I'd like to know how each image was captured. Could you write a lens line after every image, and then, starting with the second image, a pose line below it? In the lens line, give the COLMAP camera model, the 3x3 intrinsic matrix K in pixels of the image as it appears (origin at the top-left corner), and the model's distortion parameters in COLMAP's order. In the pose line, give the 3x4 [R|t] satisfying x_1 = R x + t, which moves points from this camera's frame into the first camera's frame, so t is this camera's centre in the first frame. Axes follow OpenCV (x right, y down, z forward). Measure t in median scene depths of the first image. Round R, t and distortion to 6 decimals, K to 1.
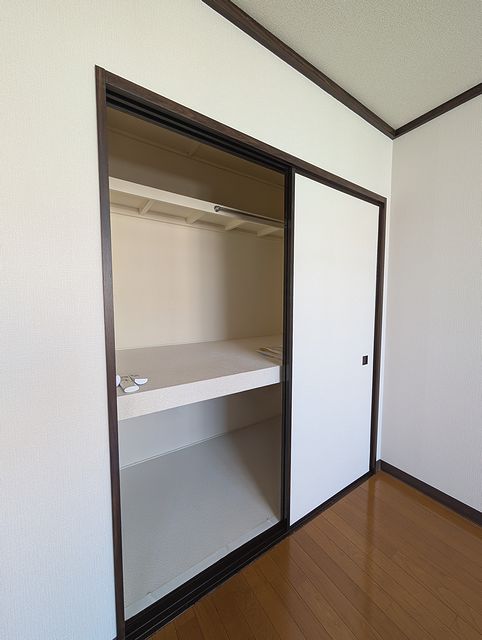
lens RADIAL K [[243.4, 0, 240.4], [0, 243.4, 318.3], [0, 0, 1]] dist [0.004190, 0.000074]
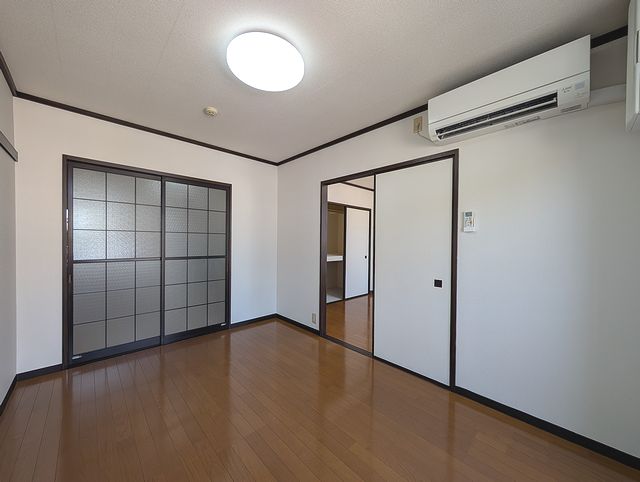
lens RADIAL K [[243.4, 0, 323.5], [0, 243.4, 240.7], [0, 0, 1]] dist [0.004190, 0.000074]
pose [[0.982284, 0.009857, 0.187141, -0.845214], [0.000895, 0.998357, -0.057286, 0.172967], [-0.187398, 0.056439, 0.980661, -2.678215]]
